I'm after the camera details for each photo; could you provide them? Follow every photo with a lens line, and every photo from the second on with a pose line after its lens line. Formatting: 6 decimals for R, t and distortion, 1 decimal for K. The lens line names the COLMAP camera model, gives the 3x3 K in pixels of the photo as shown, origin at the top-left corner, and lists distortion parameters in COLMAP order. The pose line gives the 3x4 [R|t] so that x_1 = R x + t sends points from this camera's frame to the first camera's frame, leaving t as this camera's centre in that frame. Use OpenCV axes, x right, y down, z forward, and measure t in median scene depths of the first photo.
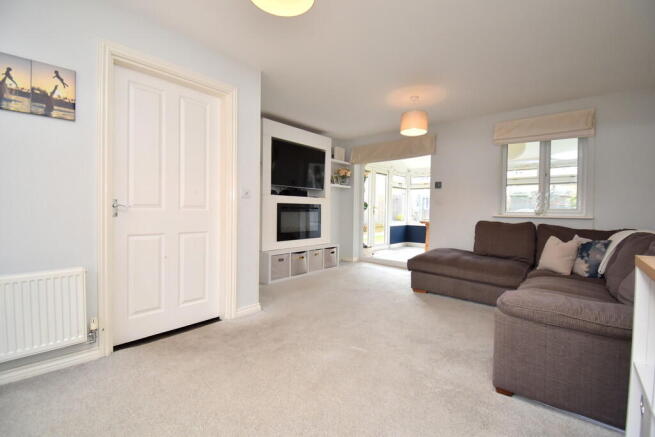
lens RADIAL K [[288.2, 0, 329.3], [0, 288.2, 215.5], [0, 0, 1]] dist [0.021928, -0.018772]
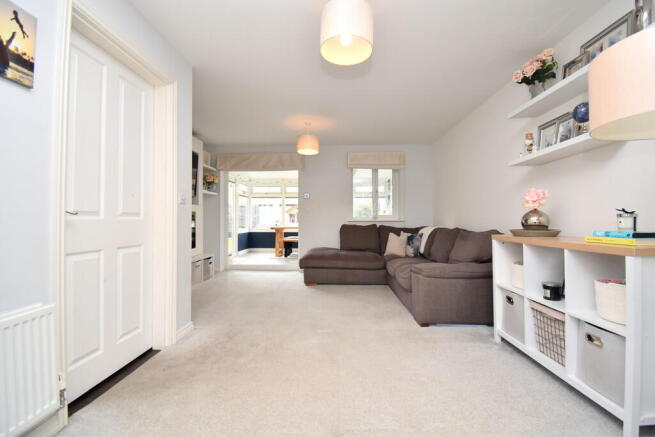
lens RADIAL K [[288.2, 0, 329.3], [0, 288.2, 215.5], [0, 0, 1]] dist [0.021928, -0.018772]
pose [[0.775040, -0.006504, 0.631879, -0.430735], [0.024001, 0.999528, -0.019151, 0.001402], [-0.631457, 0.030008, 0.774830, 0.024053]]
